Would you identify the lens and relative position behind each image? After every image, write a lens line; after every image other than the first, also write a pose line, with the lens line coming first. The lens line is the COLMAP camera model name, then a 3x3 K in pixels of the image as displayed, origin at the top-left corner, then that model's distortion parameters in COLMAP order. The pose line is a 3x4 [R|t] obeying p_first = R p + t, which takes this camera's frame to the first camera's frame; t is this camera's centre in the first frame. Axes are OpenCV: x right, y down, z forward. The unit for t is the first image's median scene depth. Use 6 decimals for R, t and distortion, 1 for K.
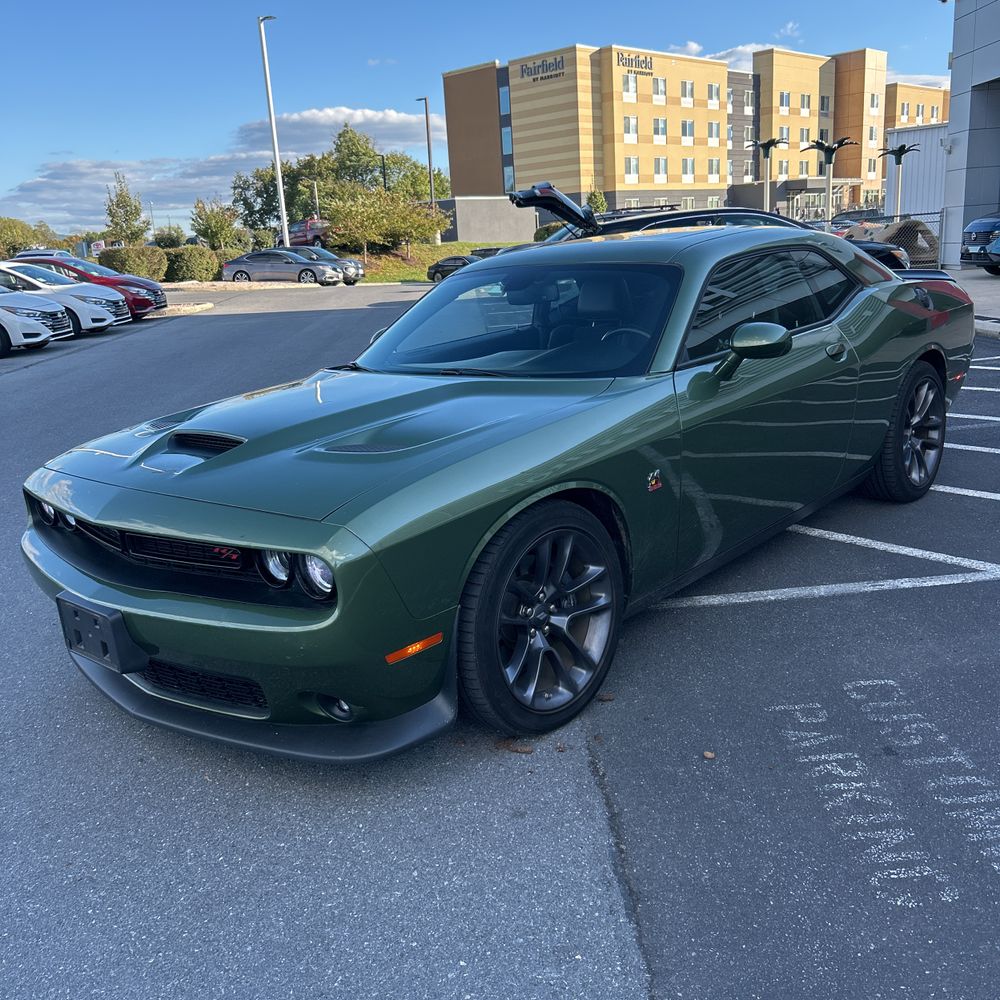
lens RADIAL K [[1009.6, 0, 512.1], [0, 1009.6, 520.7], [0, 0, 1]] dist [0.007919, 0.000000]
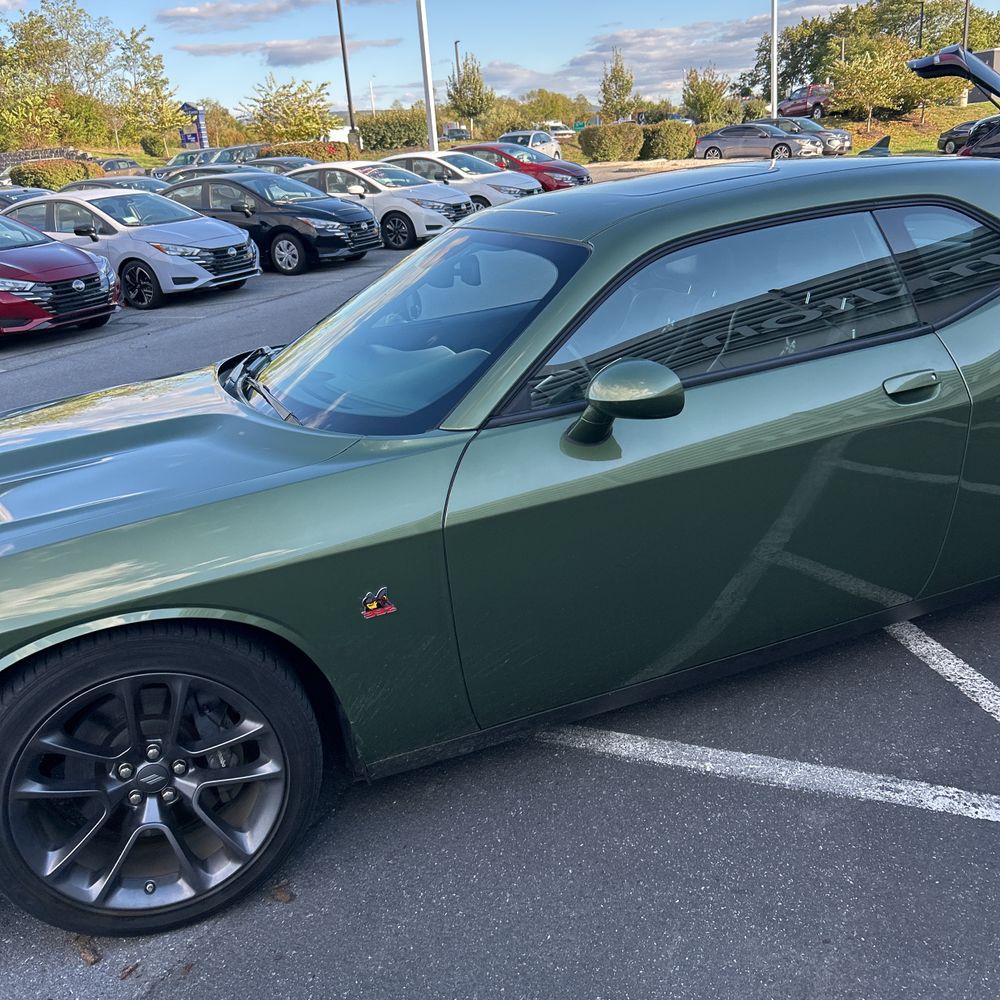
lens RADIAL K [[1009.6, 0, 500.5], [0, 1009.6, 503.9], [0, 0, 1]] dist [0.007919, 0.000000]
pose [[0.877680, 0.142386, -0.457608, 0.087925], [-0.093558, 0.987380, 0.127783, -0.034406], [0.470027, -0.069339, 0.879924, 0.079671]]
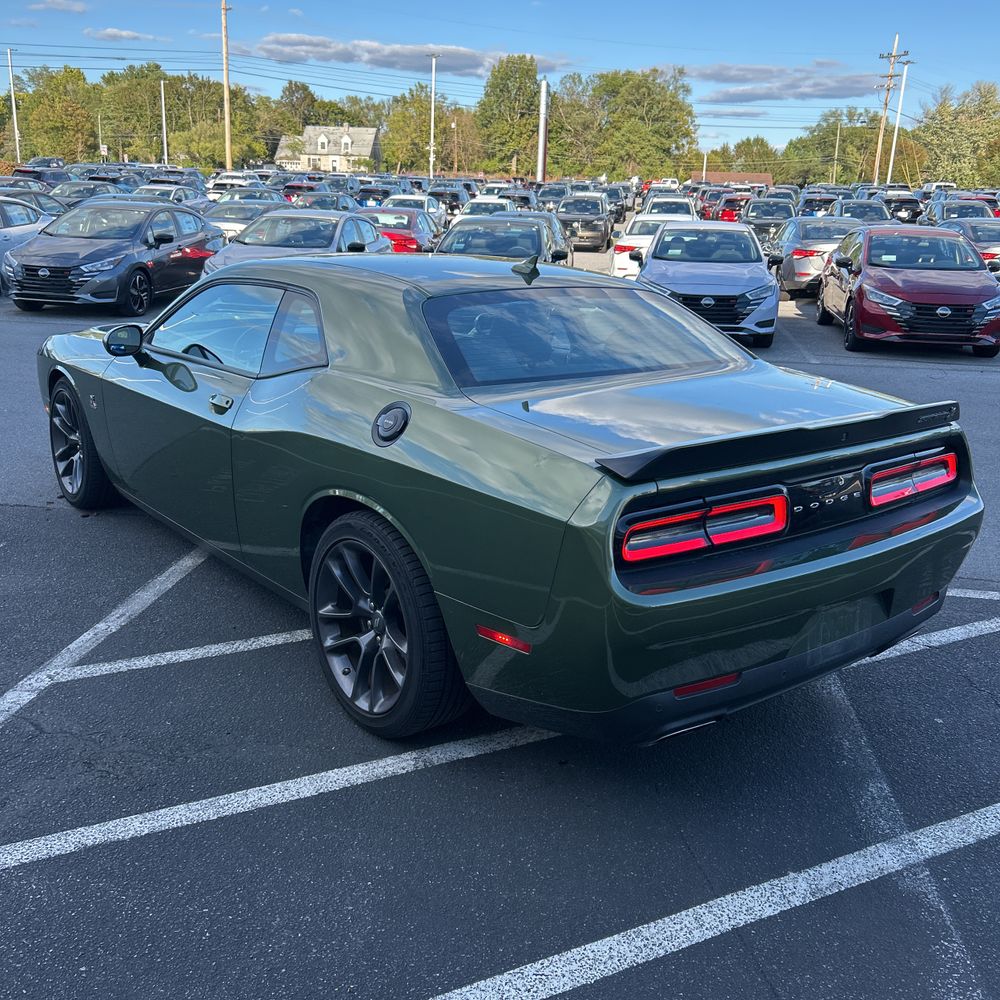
lens RADIAL K [[1009.6, 0, 486.2], [0, 1009.6, 494.0], [0, 0, 1]] dist [0.007919, 0.000000]
pose [[-0.194967, 0.324462, -0.925588, 0.254550], [-0.275048, 0.887744, 0.369132, -0.110991], [0.941455, 0.326549, -0.083838, 0.298601]]
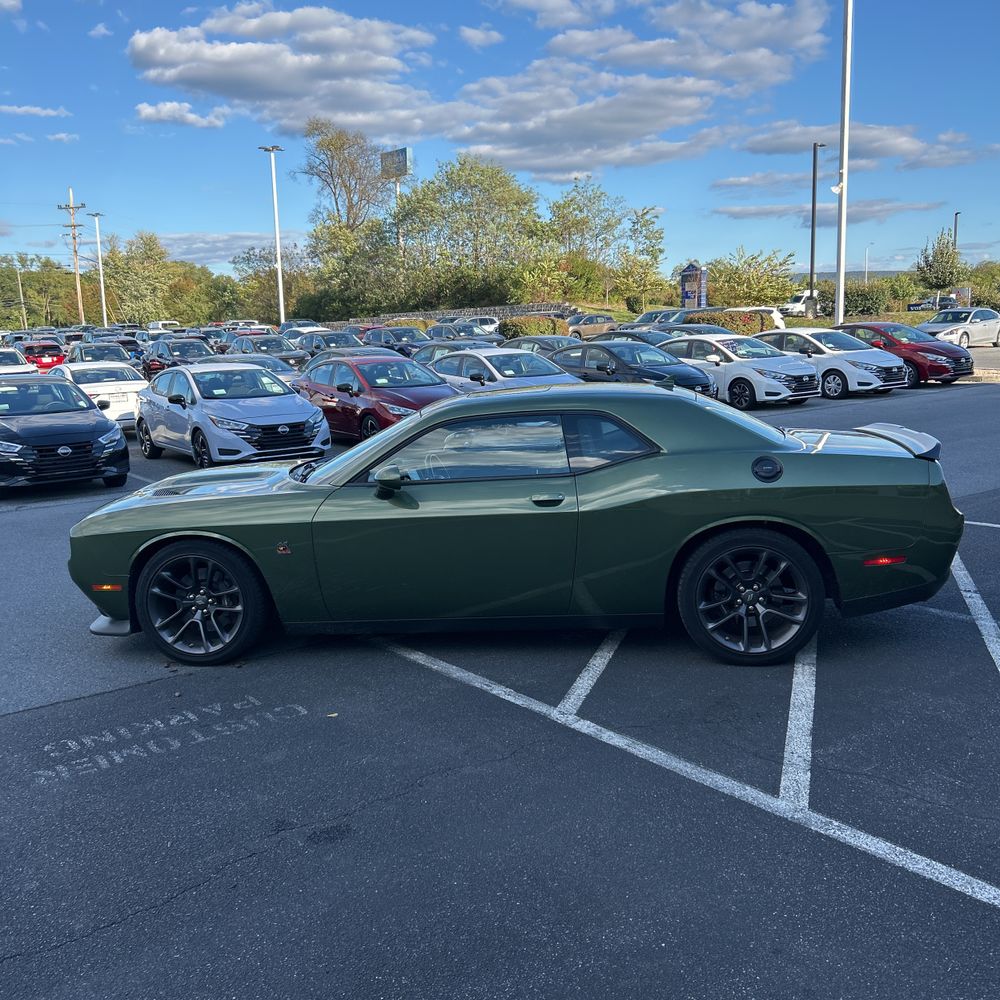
lens RADIAL K [[1009.6, 0, 500.2], [0, 1009.6, 490.7], [0, 0, 1]] dist [0.007919, 0.000000]
pose [[0.553367, 0.165172, -0.816397, 0.289982], [-0.217799, 0.974734, 0.049578, -0.050689], [0.803958, 0.150376, 0.575359, 0.055663]]
